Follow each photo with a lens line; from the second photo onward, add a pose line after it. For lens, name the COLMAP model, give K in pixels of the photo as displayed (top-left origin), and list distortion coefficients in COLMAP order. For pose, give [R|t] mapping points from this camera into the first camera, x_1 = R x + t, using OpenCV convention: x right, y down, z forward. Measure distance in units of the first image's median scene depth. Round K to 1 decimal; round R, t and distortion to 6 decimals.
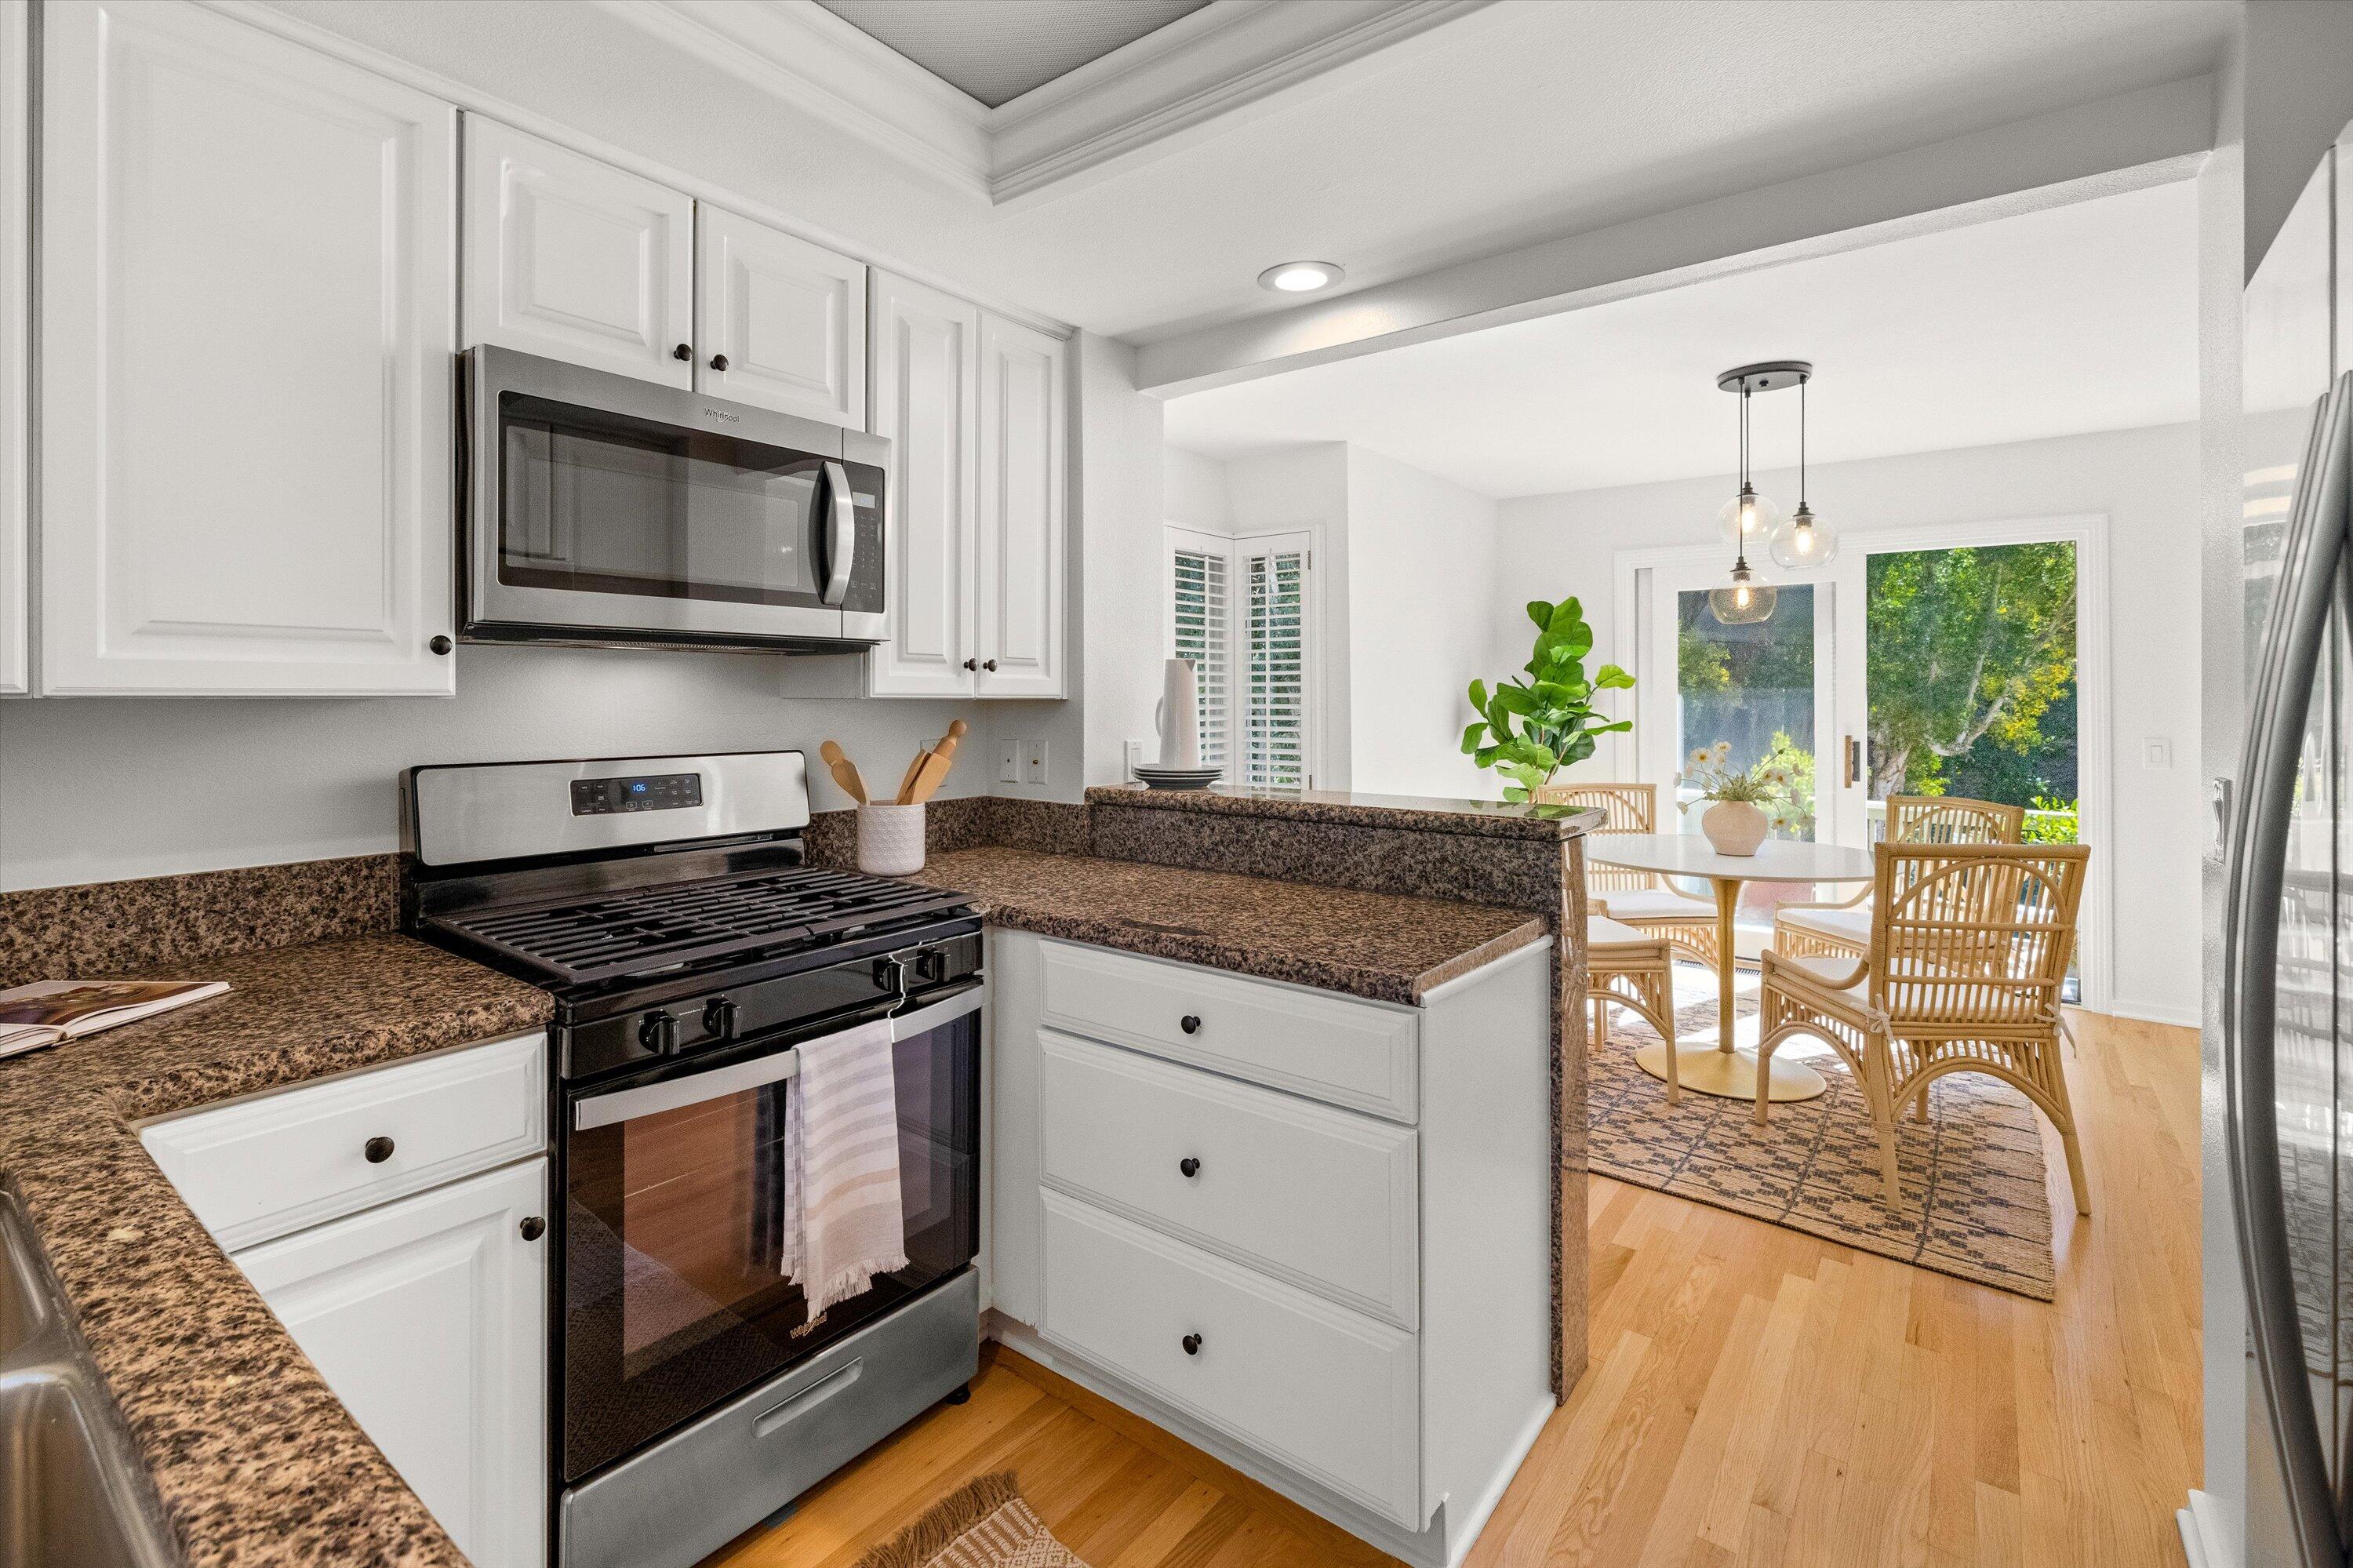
lens RADIAL K [[1071.8, 0, 1162.6], [0, 1071.8, 701.7], [0, 0, 1]] dist [0.019365, -0.000252]
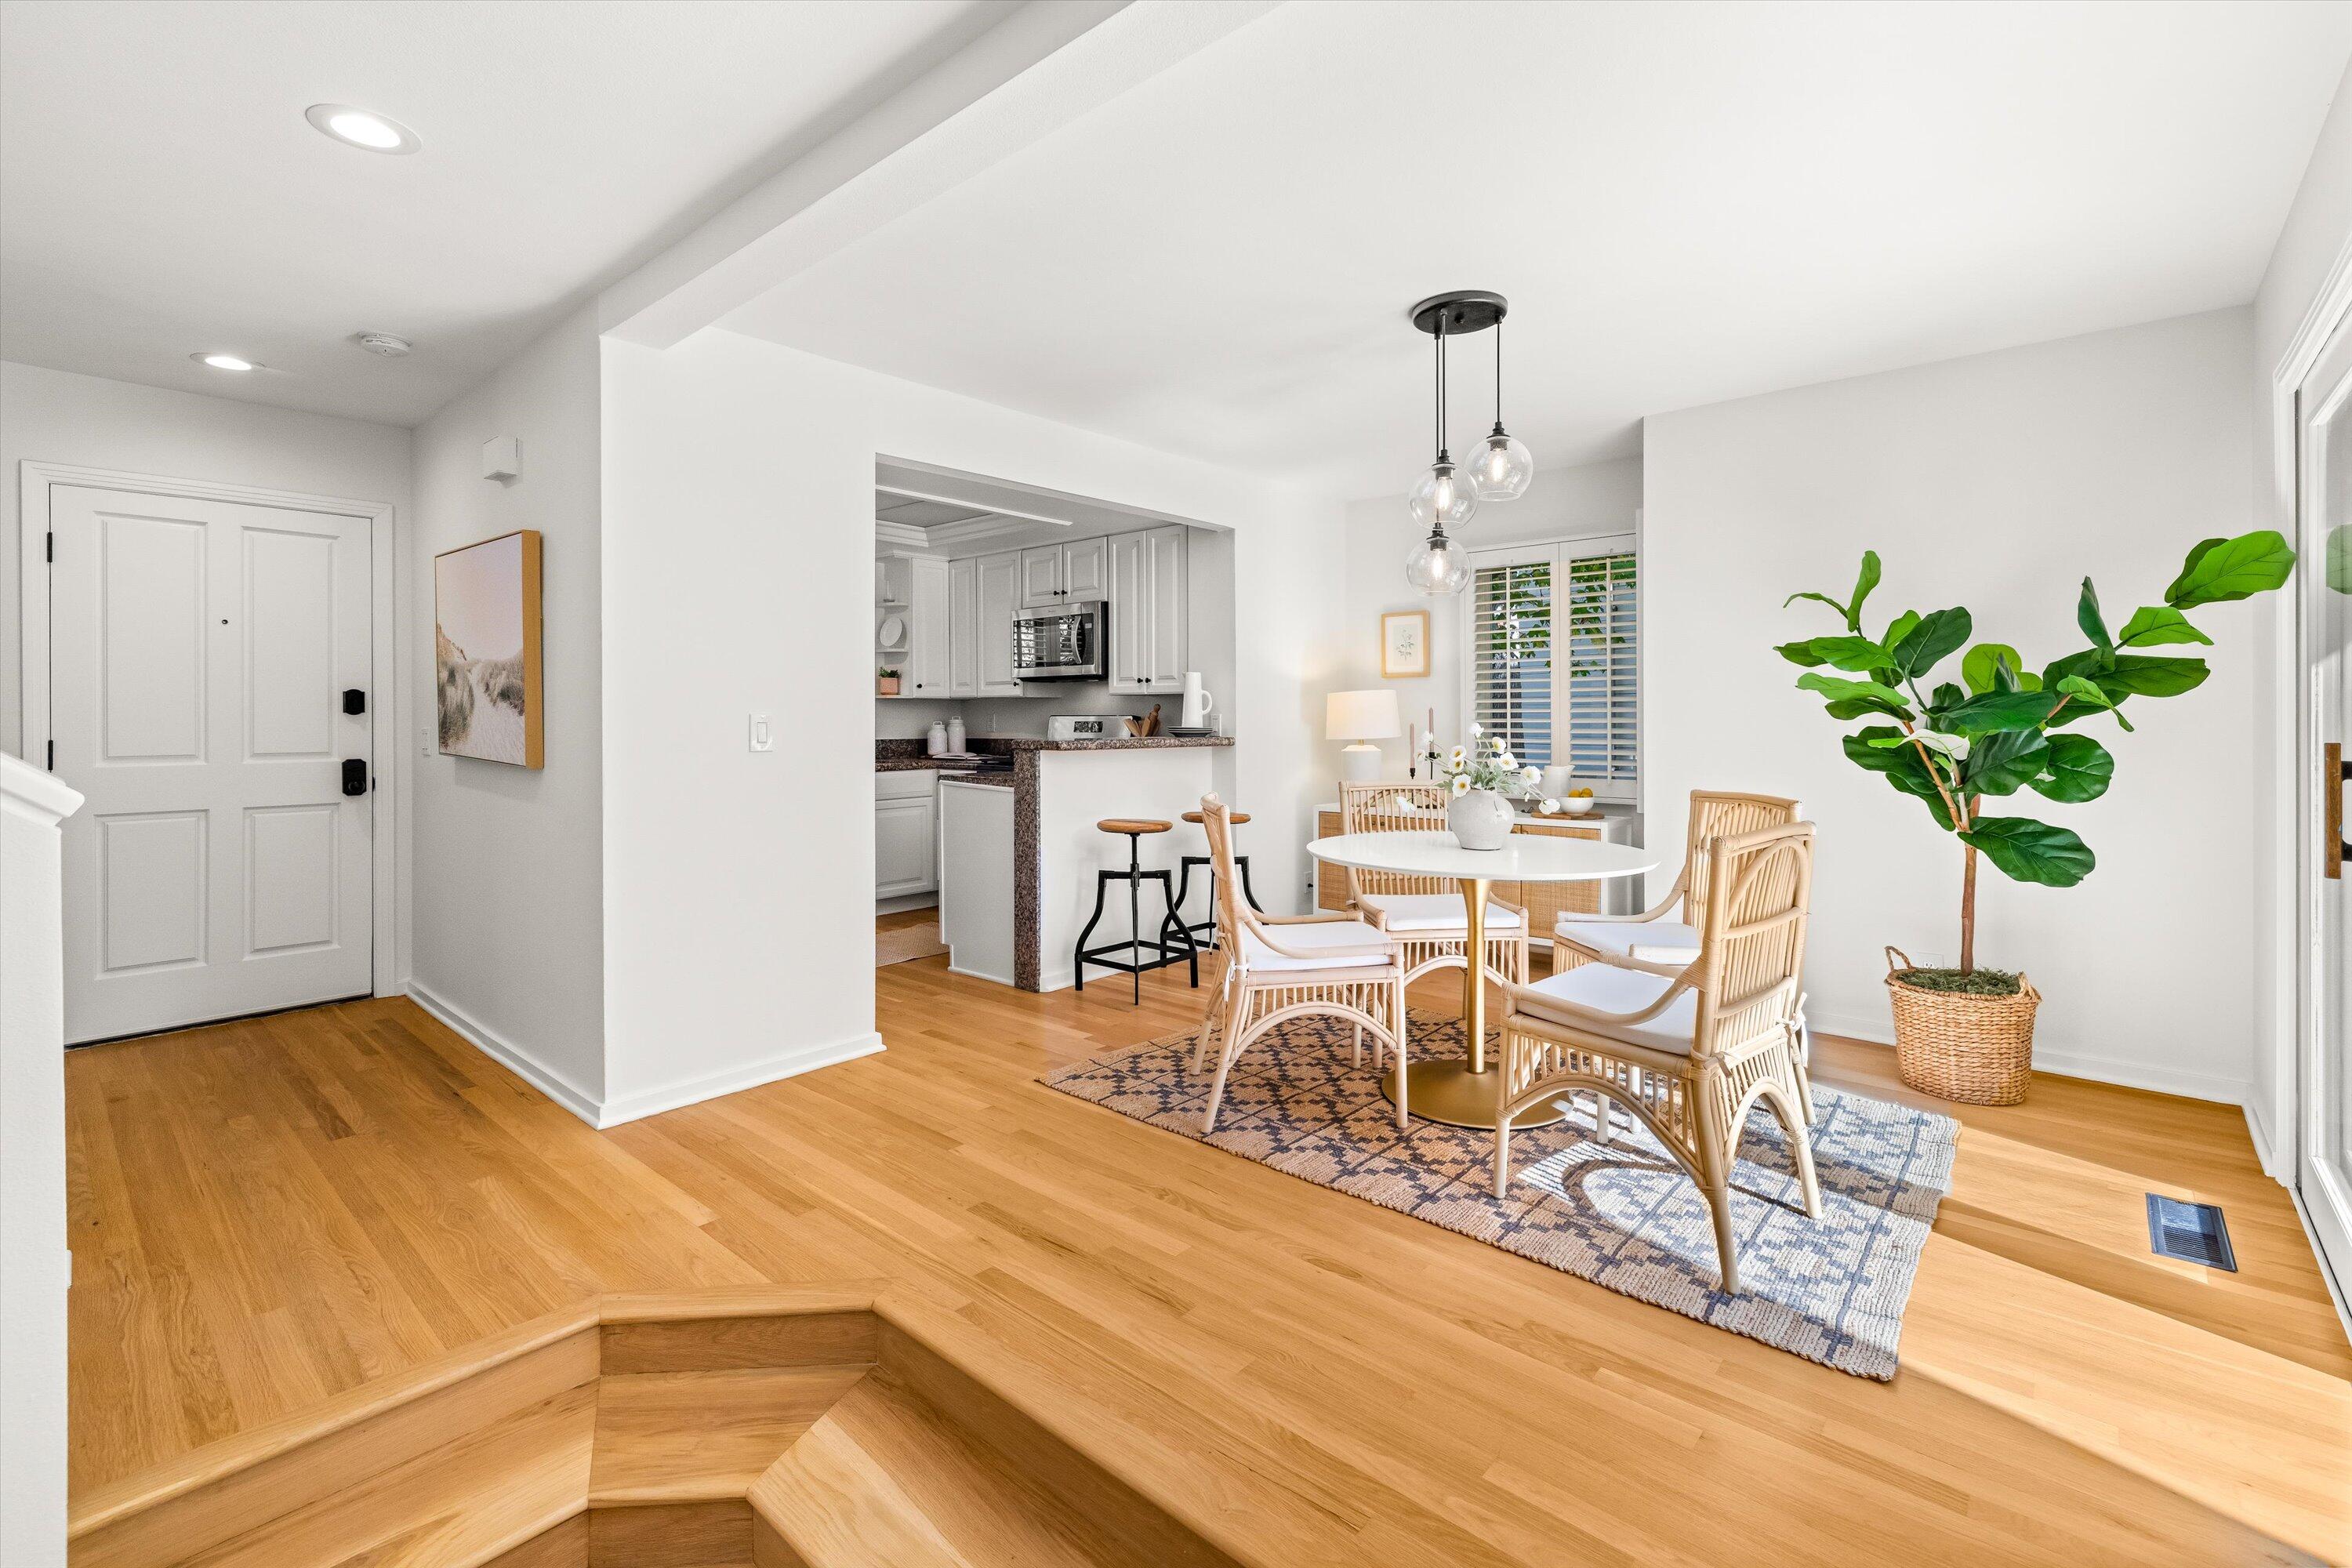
lens RADIAL K [[1033.4, 0, 1190.0], [0, 1033.4, 720.5], [0, 0, 1]] dist [-0.001338, -0.000149]
pose [[-0.067057, 0.003665, -0.997742, 1.818067], [-0.003395, 0.999987, 0.003902, 0.039363], [0.997743, 0.003649, -0.067043, 1.080789]]
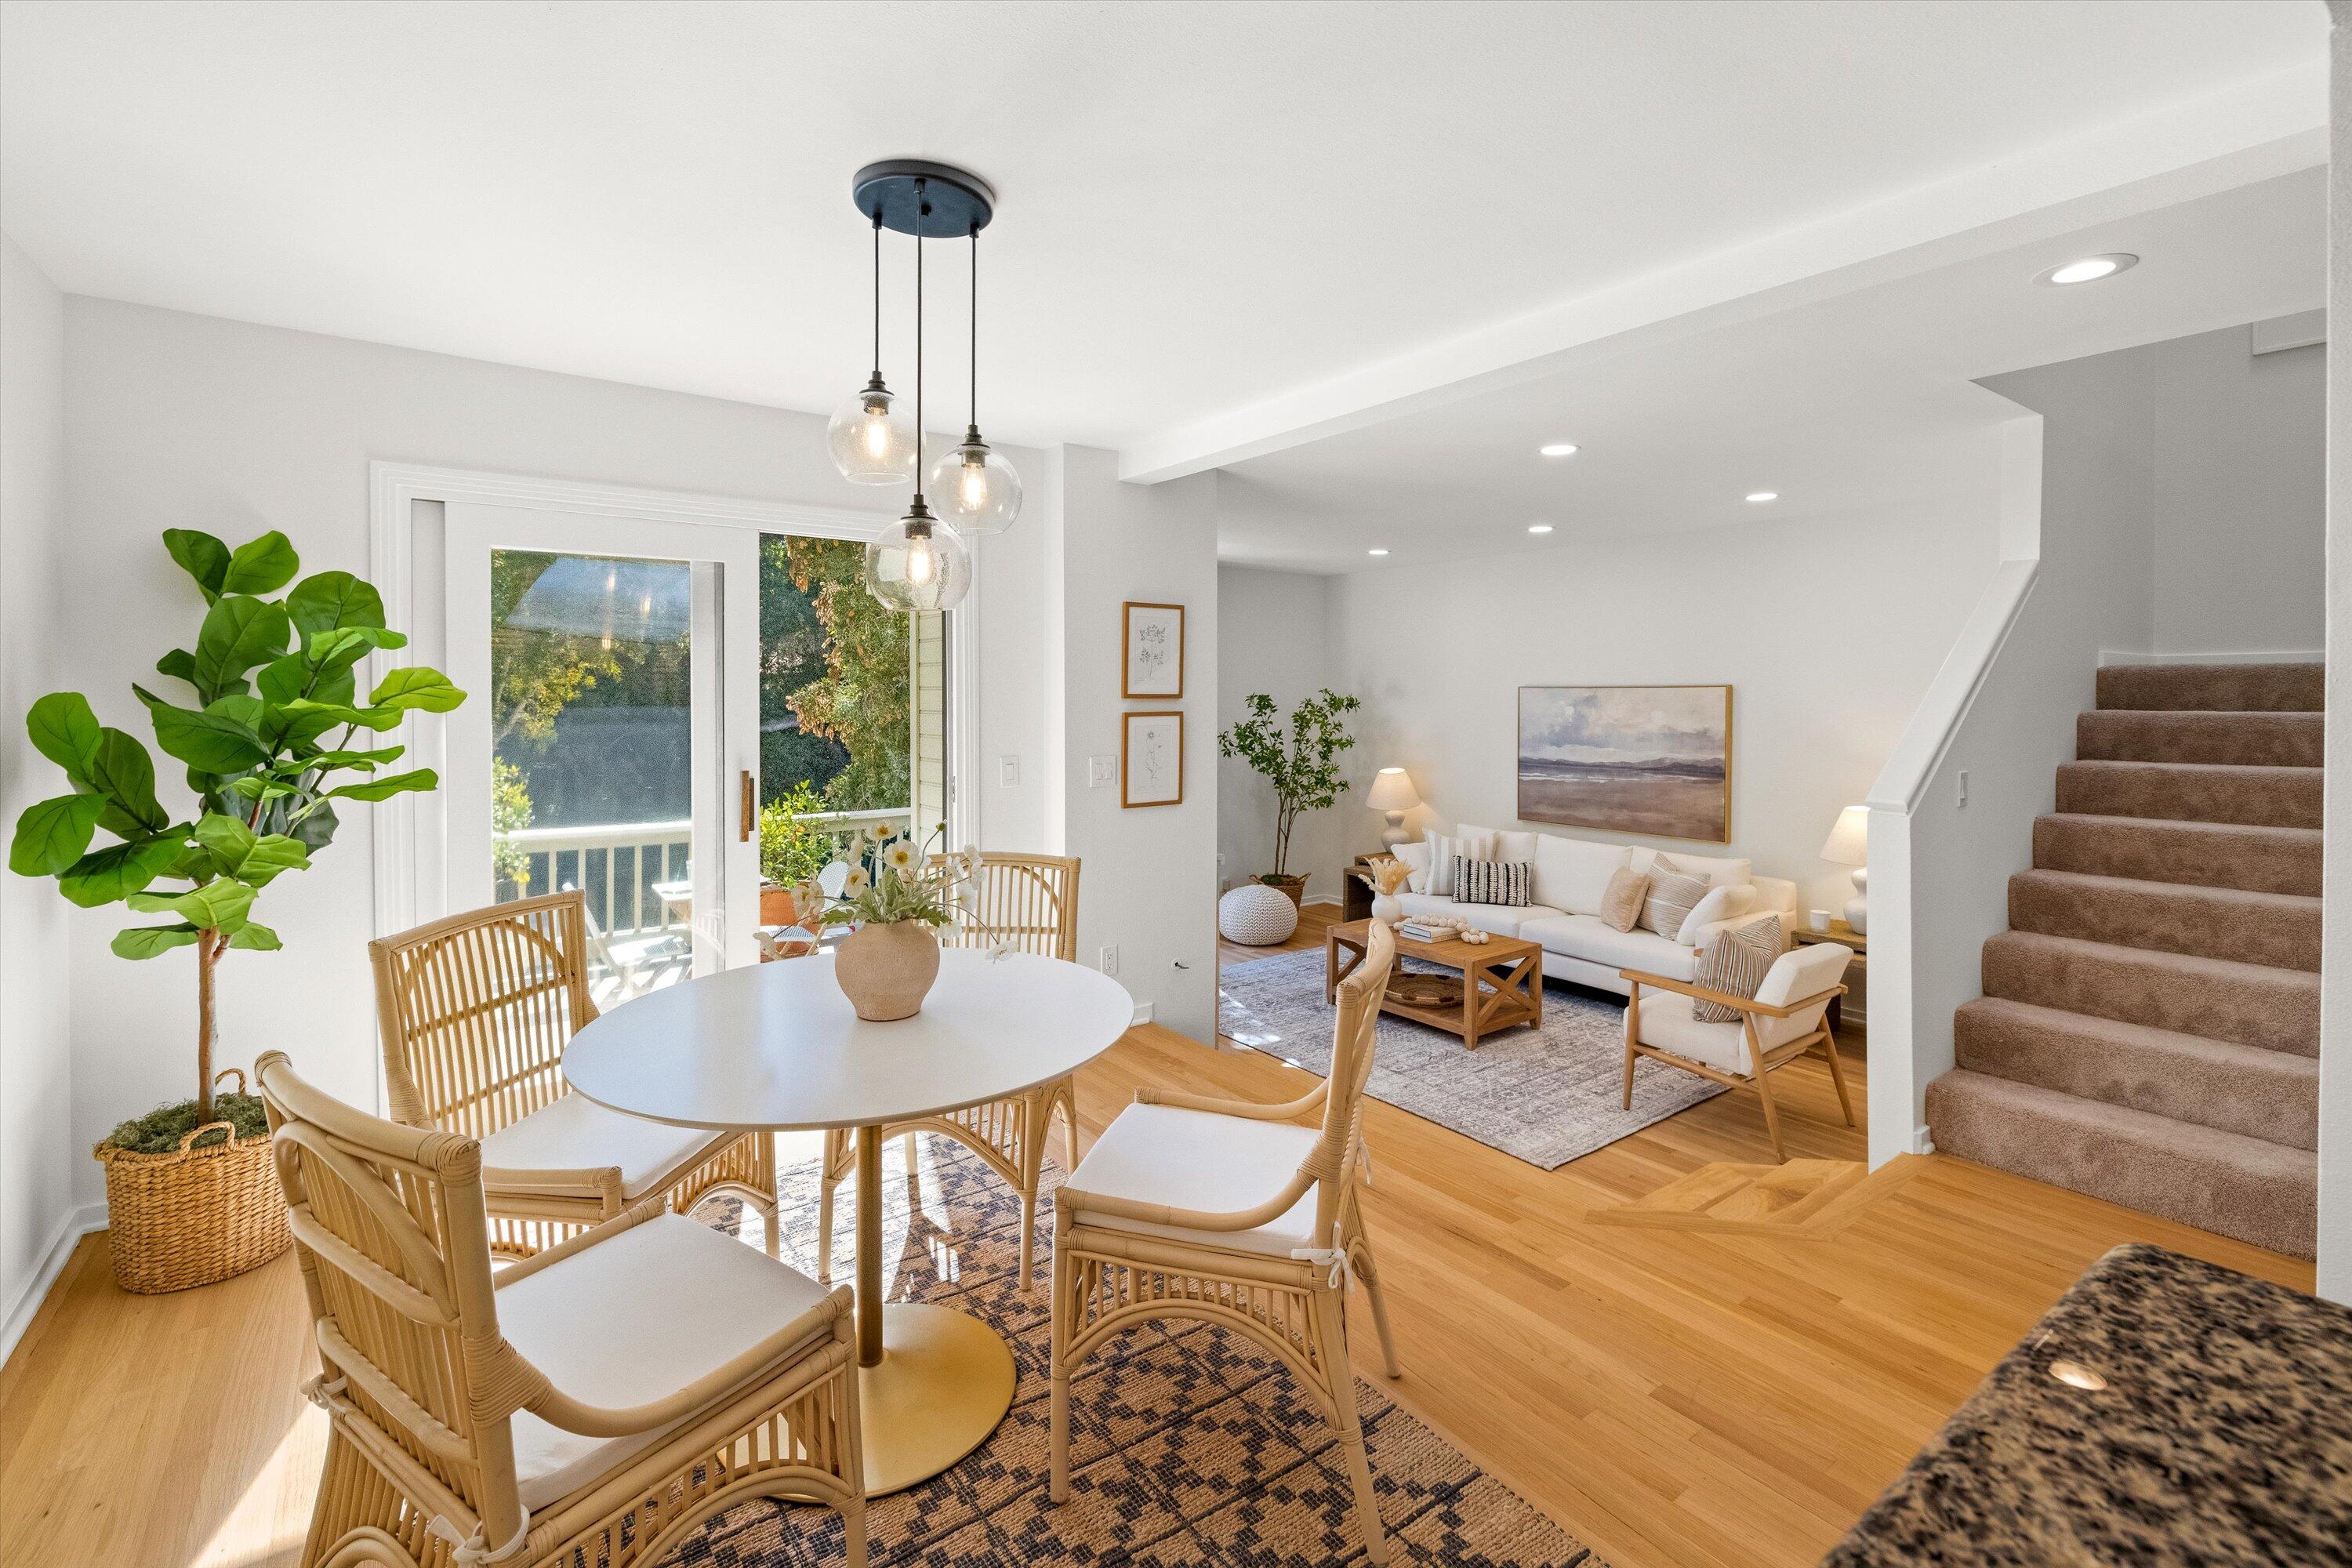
lens RADIAL K [[1028.2, 0, 1166.5], [0, 1028.2, 704.9], [0, 0, 1]] dist [-0.006781, -0.000476]
pose [[0.285825, -0.010426, 0.958225, 0.067660], [0.003653, 0.999945, 0.009790, -0.036576], [-0.958275, 0.000702, 0.285847, 0.912978]]
